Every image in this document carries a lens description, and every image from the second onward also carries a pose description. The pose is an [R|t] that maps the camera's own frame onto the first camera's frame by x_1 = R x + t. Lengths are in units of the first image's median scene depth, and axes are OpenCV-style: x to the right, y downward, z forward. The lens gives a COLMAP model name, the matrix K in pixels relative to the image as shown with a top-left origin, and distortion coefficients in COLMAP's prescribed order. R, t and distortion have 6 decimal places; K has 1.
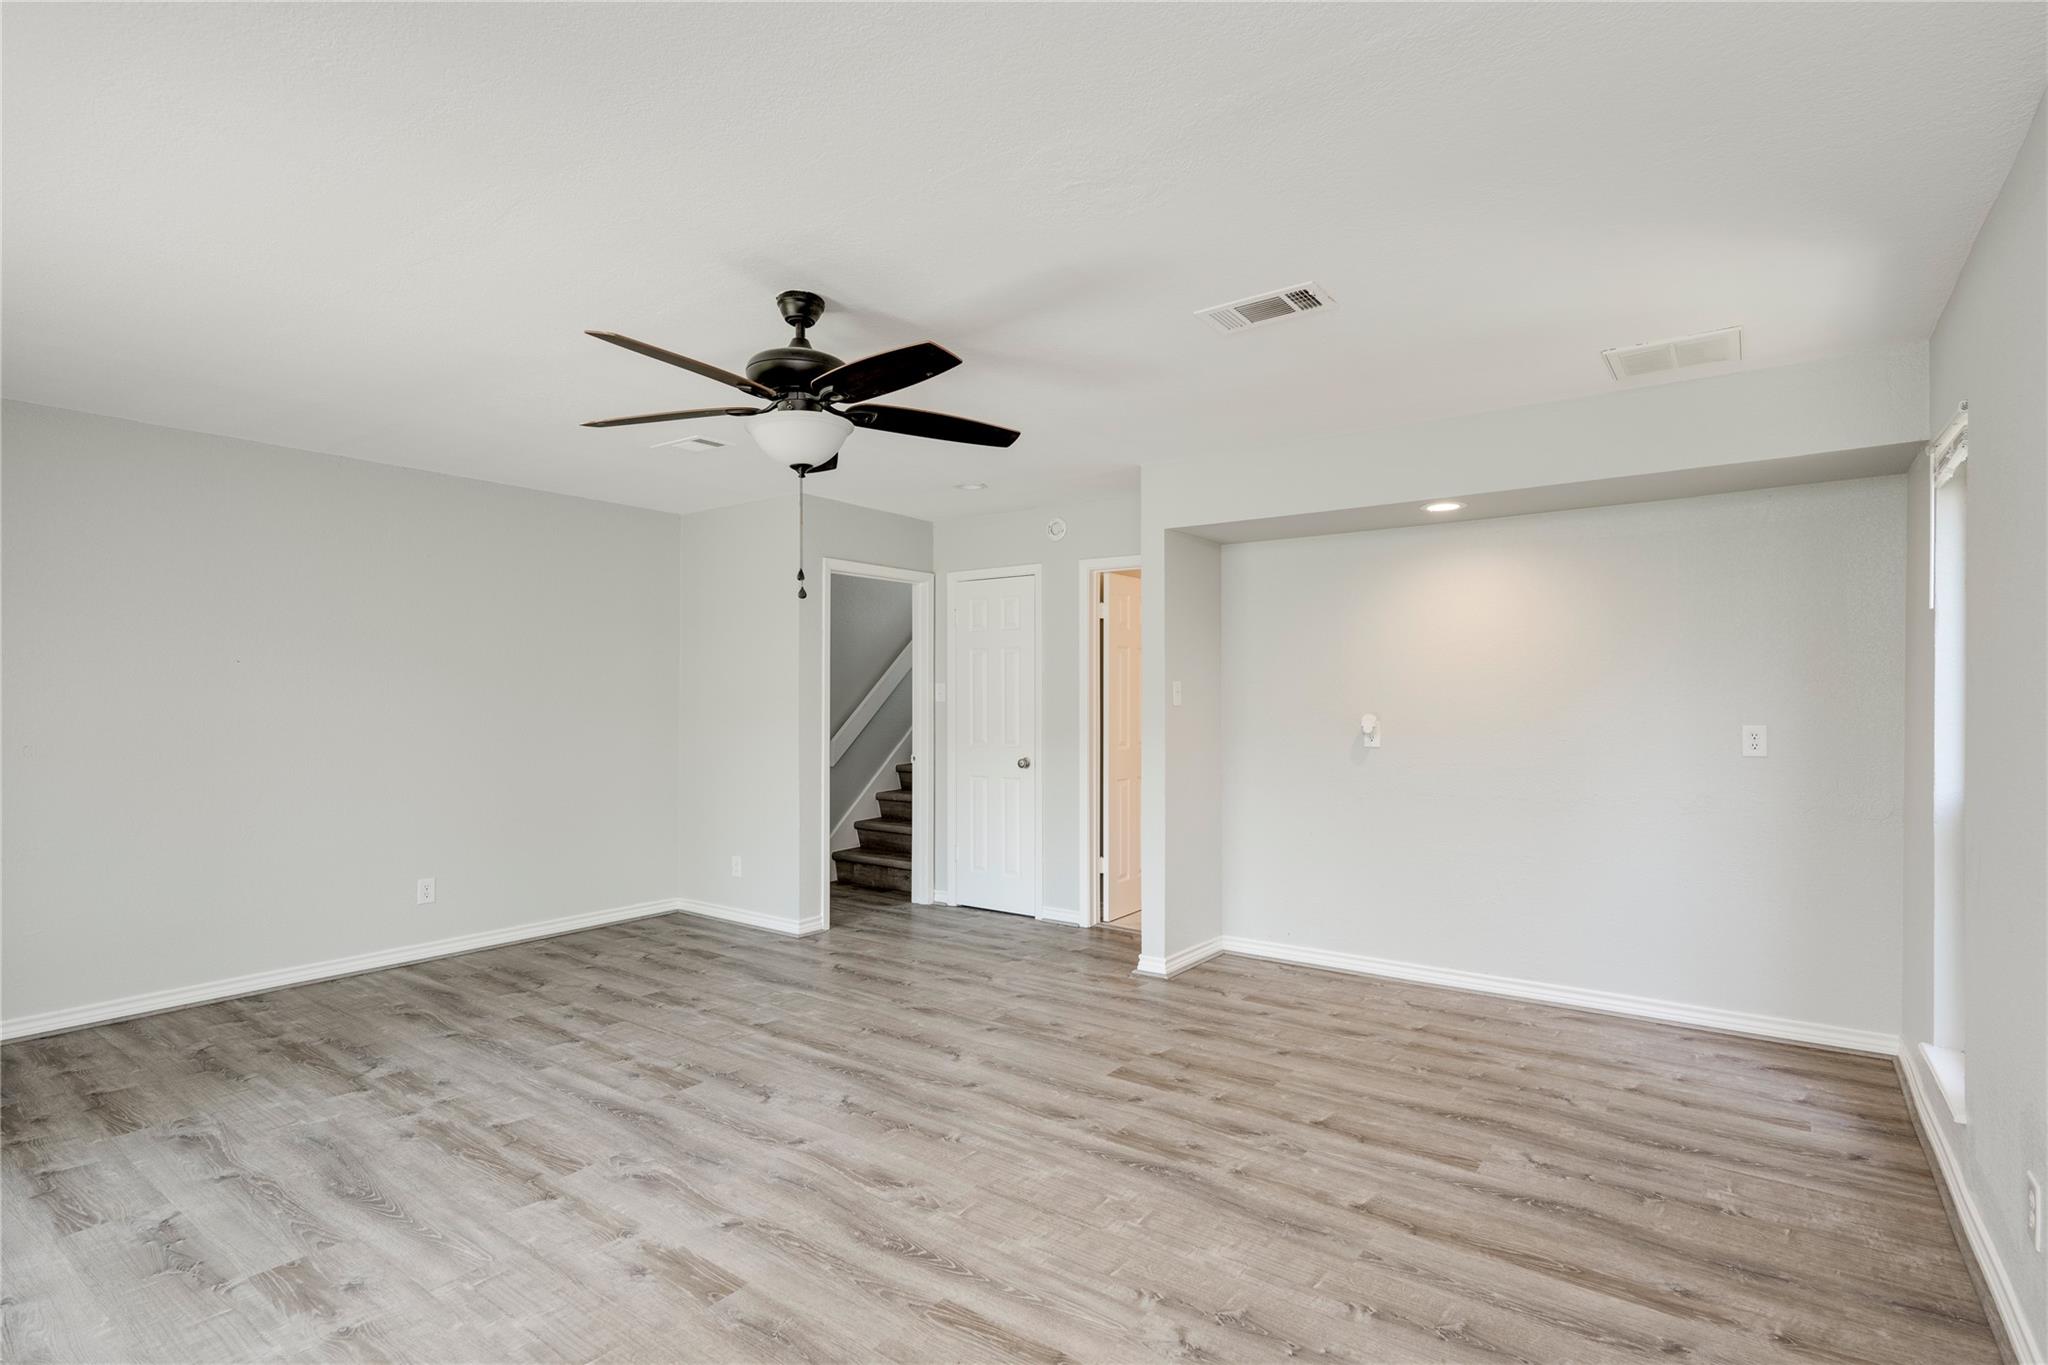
lens RADIAL K [[975.2, 0, 1035.5], [0, 975.2, 693.0], [0, 0, 1]] dist [0.000805, -0.000050]
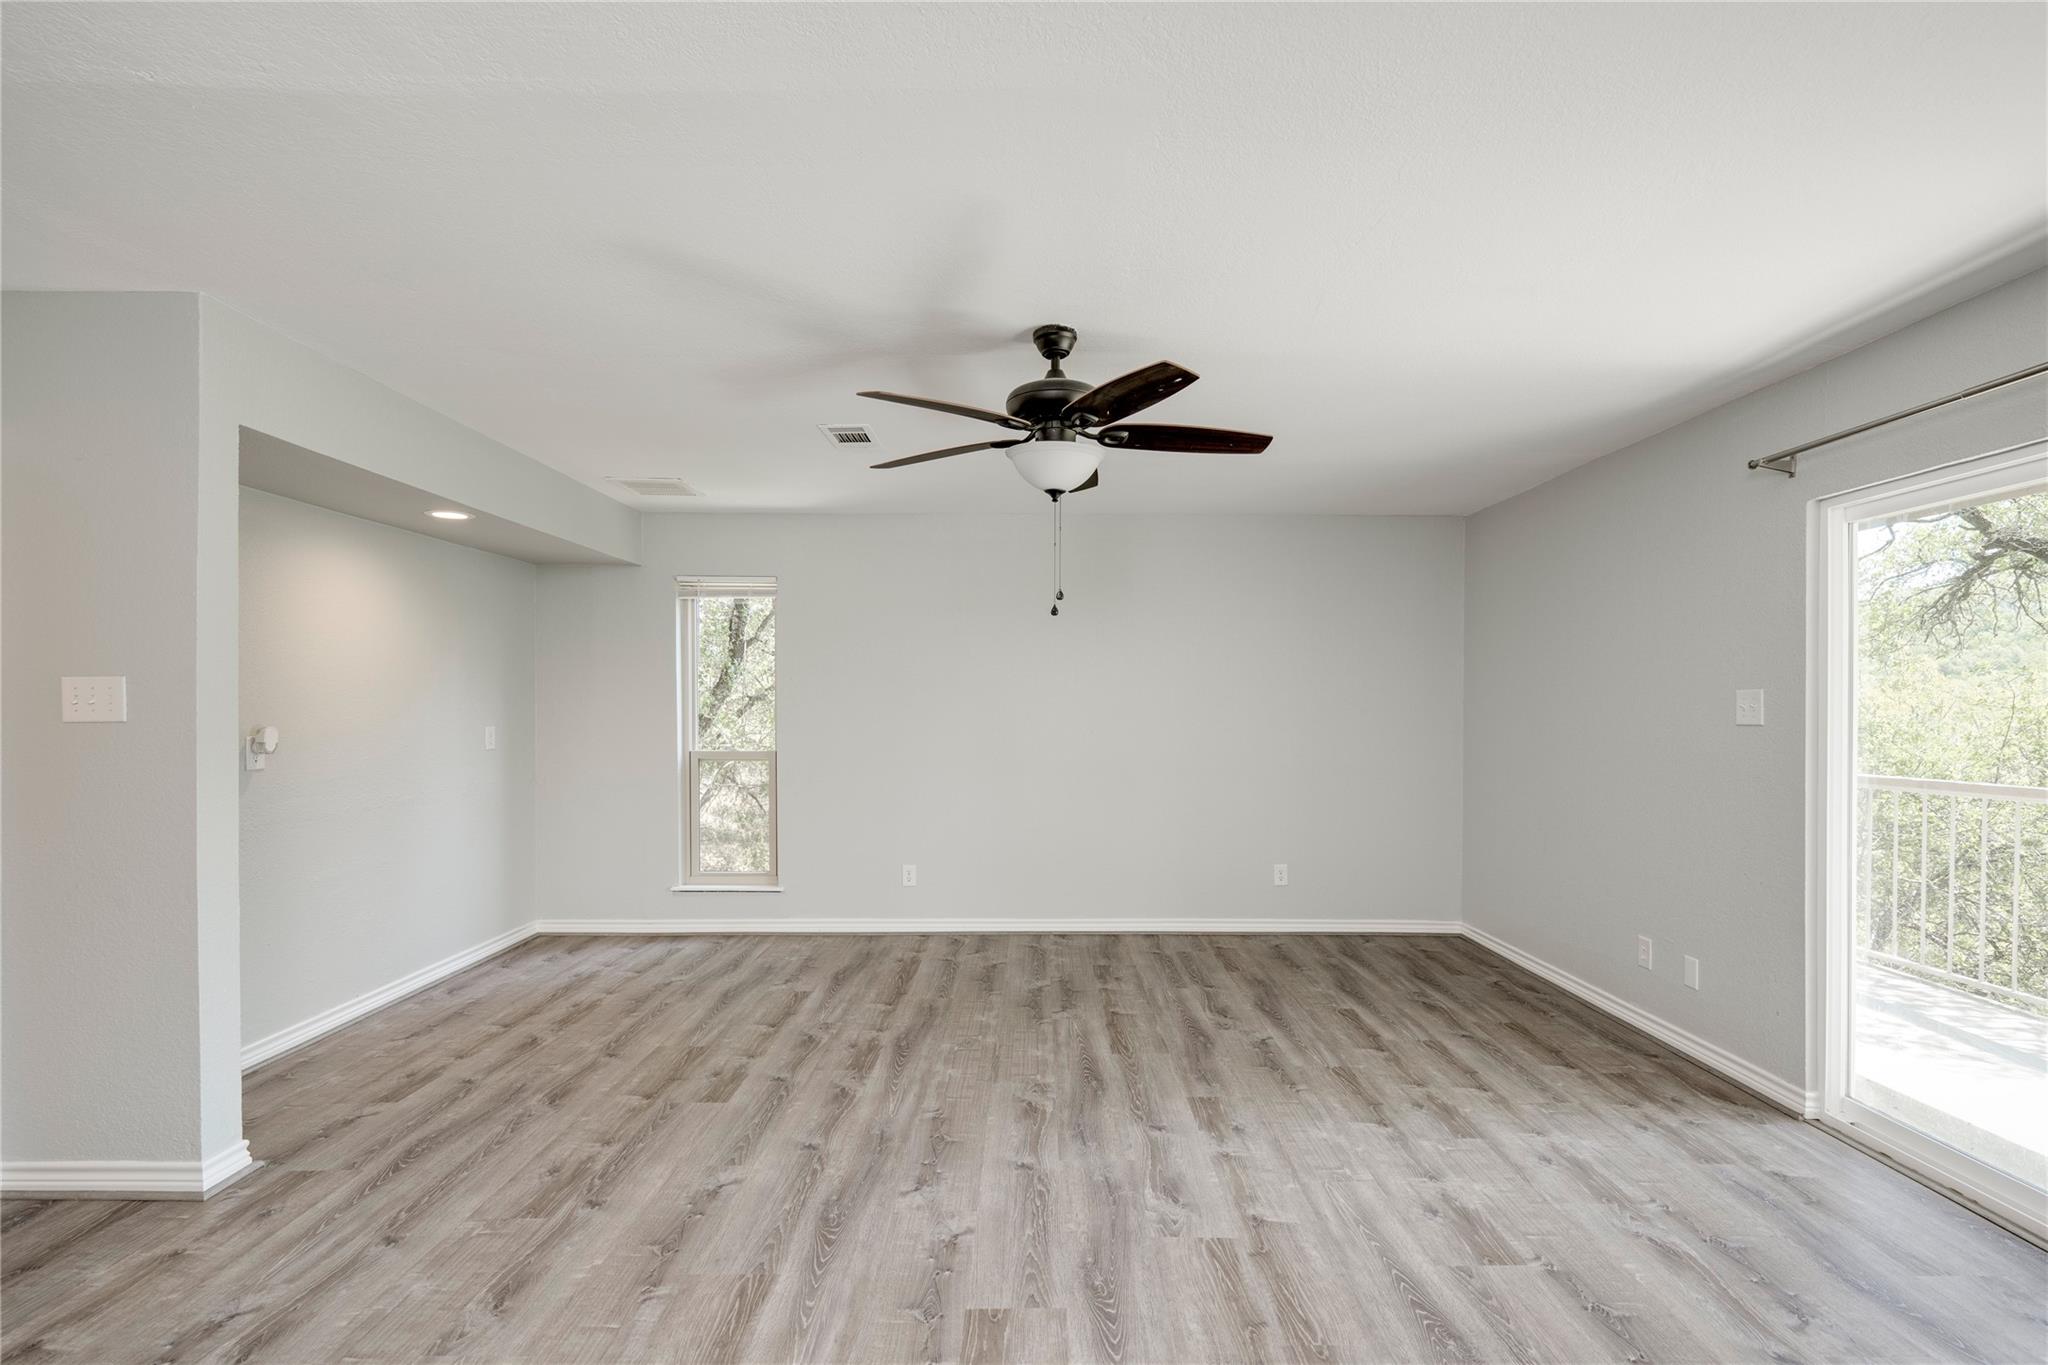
lens RADIAL K [[975.2, 0, 1035.5], [0, 975.2, 693.0], [0, 0, 1]] dist [0.000805, -0.000050]
pose [[-0.595976, 0.008920, 0.802953, -1.023569], [-0.007215, 0.999838, -0.016462, 0.011207], [-0.802970, -0.015604, -0.595815, 1.570175]]
